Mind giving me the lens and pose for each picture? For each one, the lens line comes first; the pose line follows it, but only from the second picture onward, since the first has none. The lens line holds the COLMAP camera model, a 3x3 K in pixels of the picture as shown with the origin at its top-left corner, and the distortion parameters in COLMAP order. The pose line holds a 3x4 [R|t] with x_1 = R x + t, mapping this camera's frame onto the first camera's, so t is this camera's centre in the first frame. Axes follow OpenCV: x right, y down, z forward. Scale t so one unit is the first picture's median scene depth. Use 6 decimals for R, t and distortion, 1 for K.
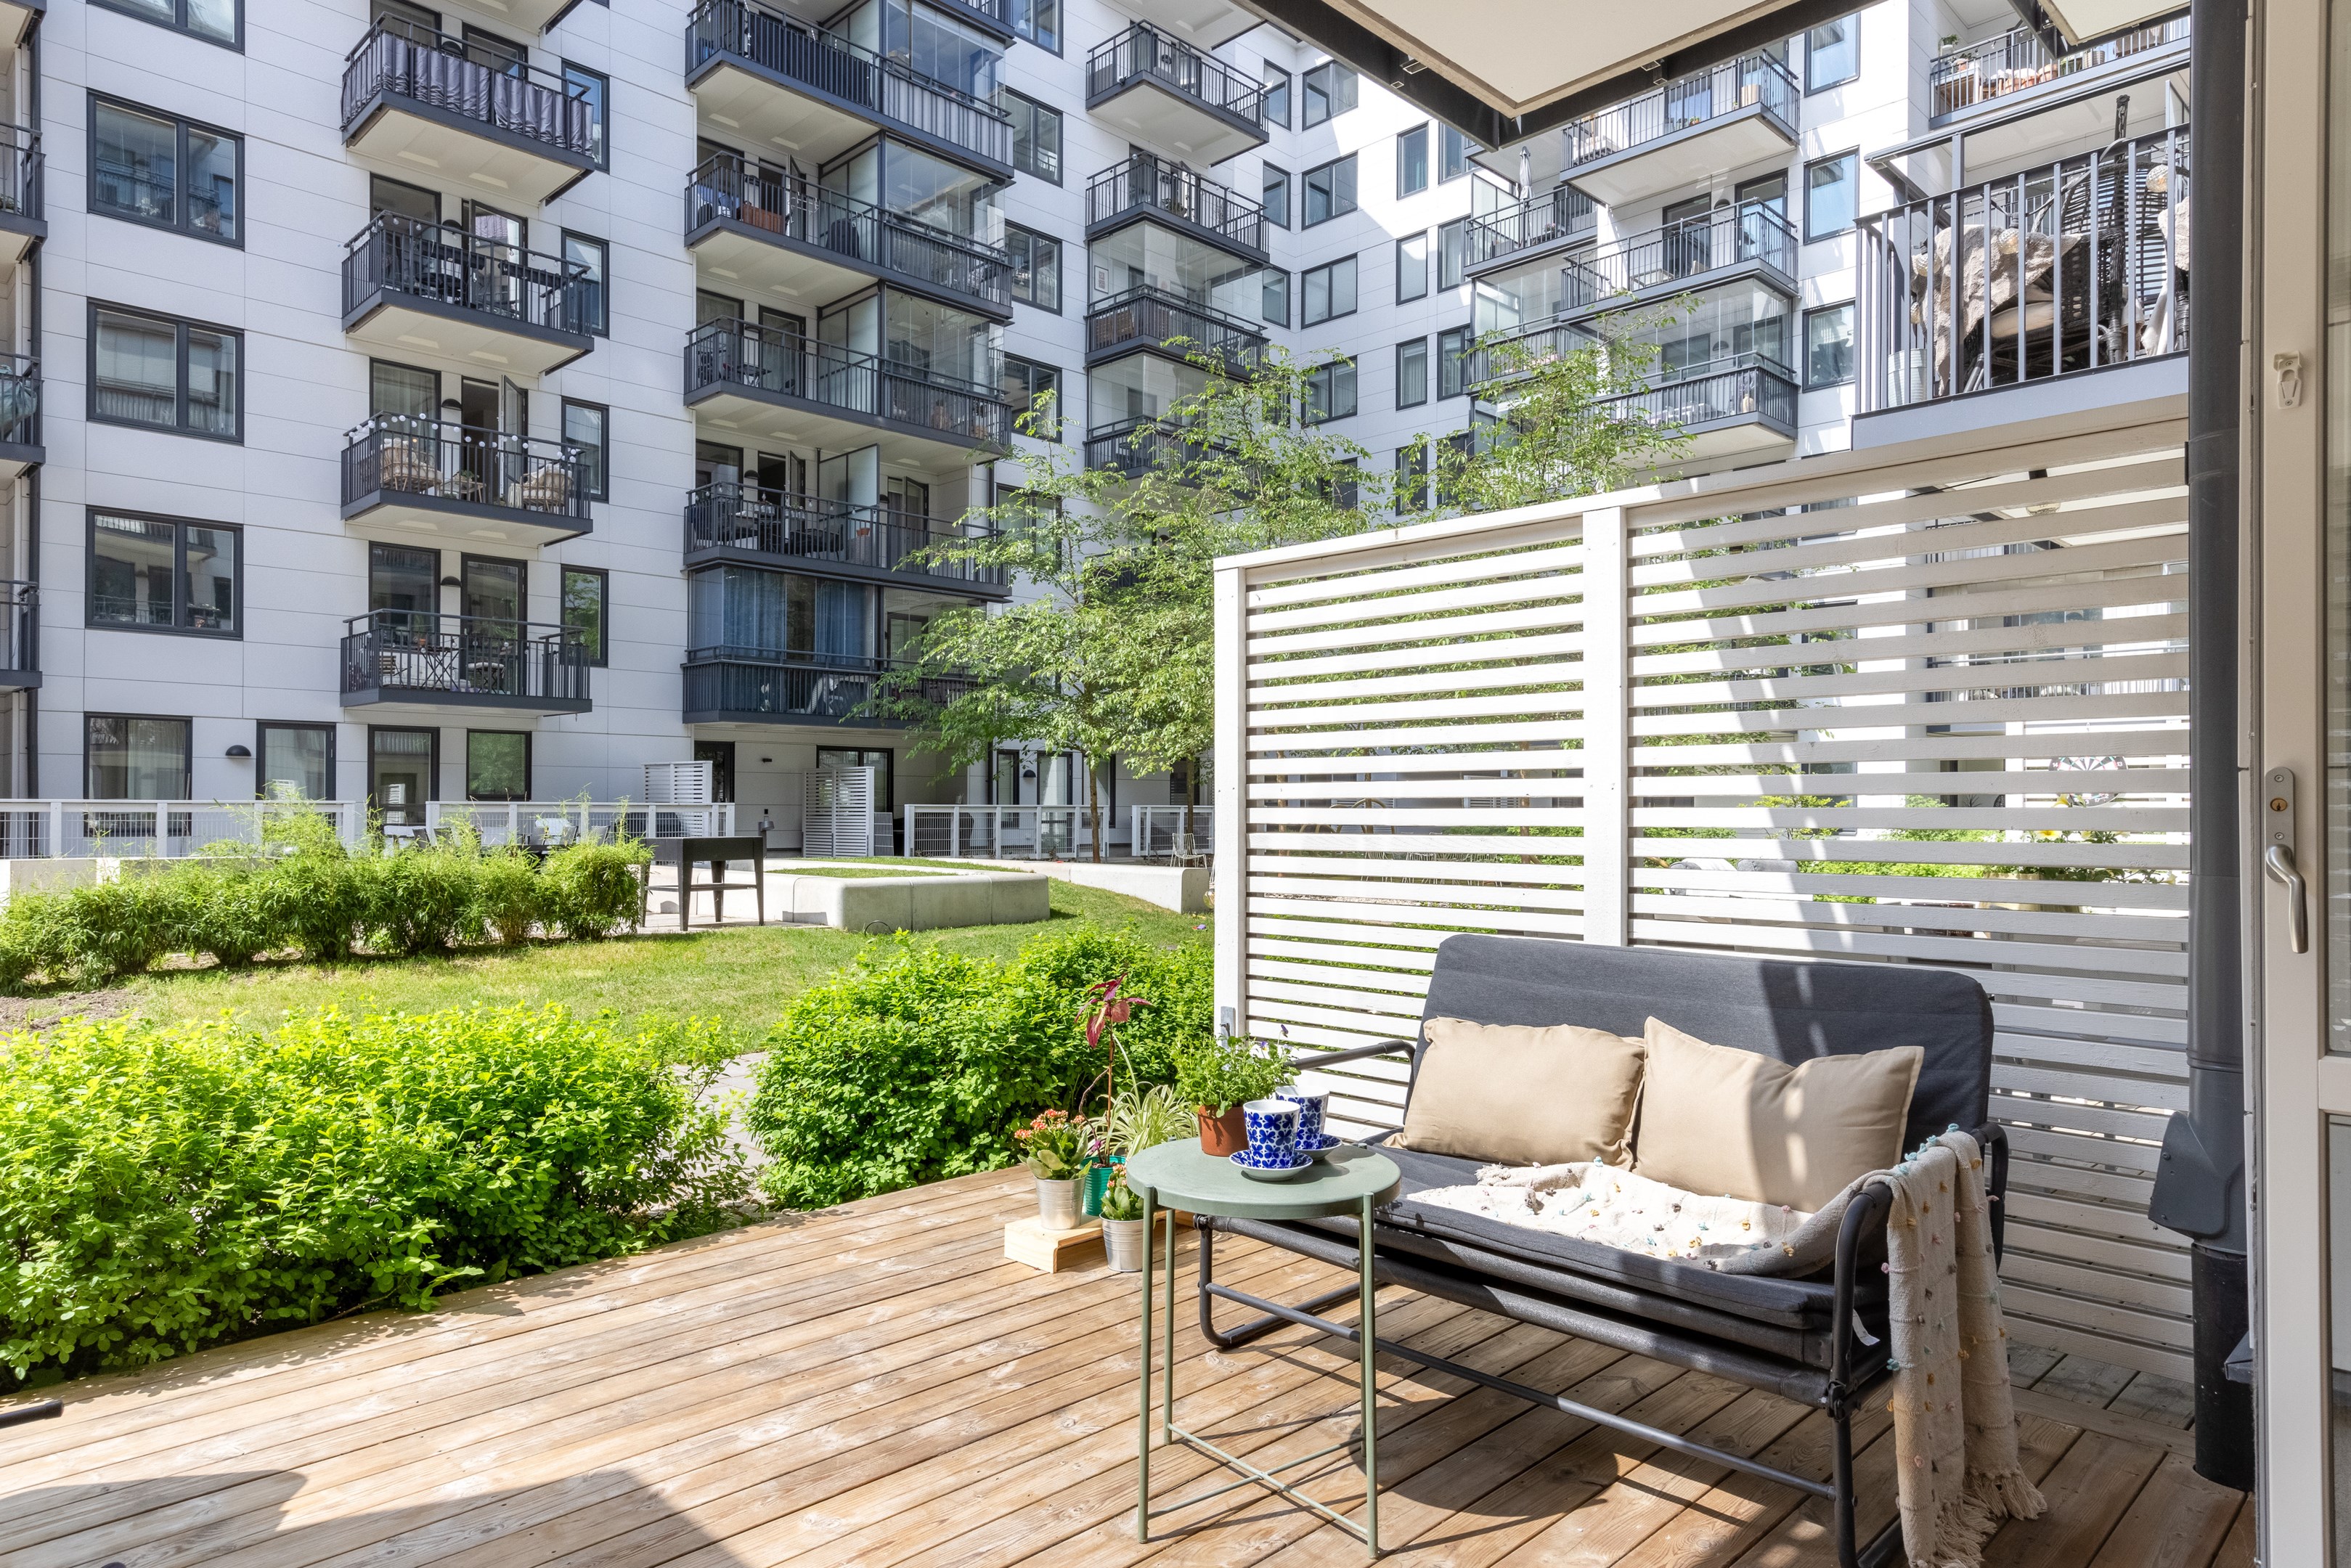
lens RADIAL K [[1436.3, 0, 1280.1], [0, 1436.3, 813.9], [0, 0, 1]] dist [0.017250, 0.000596]
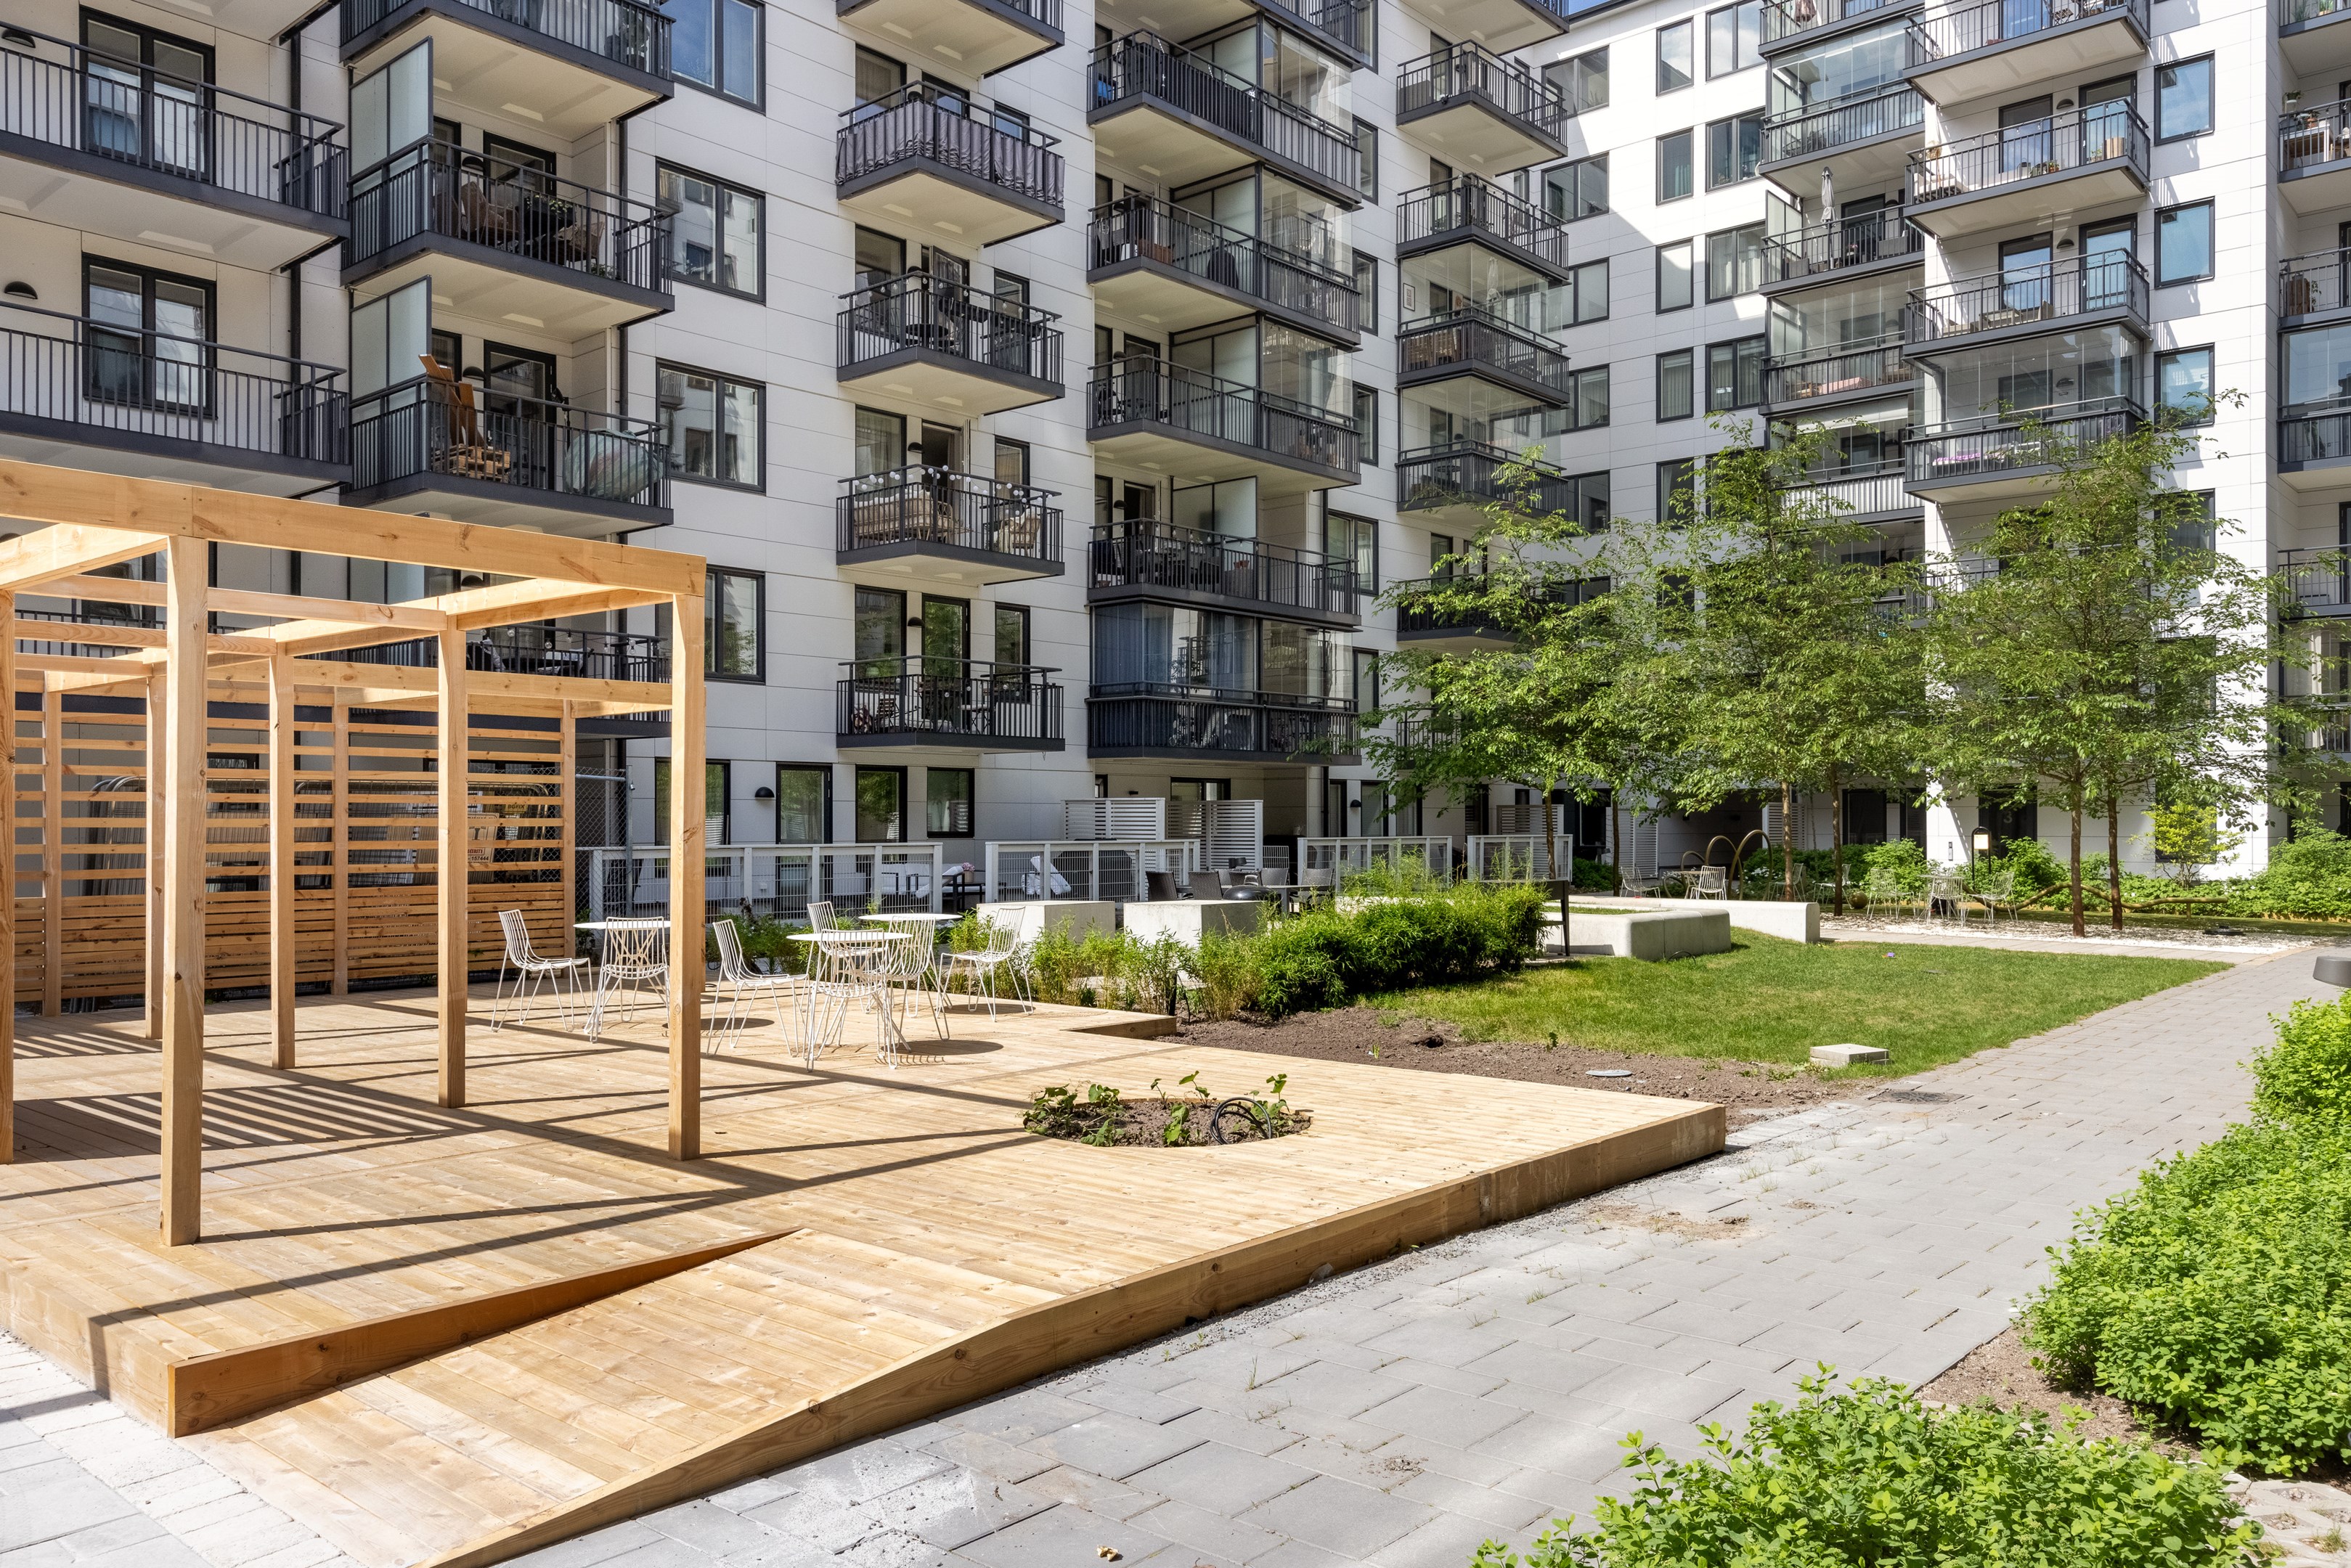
lens RADIAL K [[1753.8, 0, 1197.6], [0, 1753.8, 821.2], [0, 0, 1]] dist [0.010518, -0.006697]
pose [[0.998442, -0.002969, 0.055727, -0.385720], [0.003105, 0.999992, -0.002342, -0.015450], [-0.055720, 0.002511, 0.998443, -0.207087]]
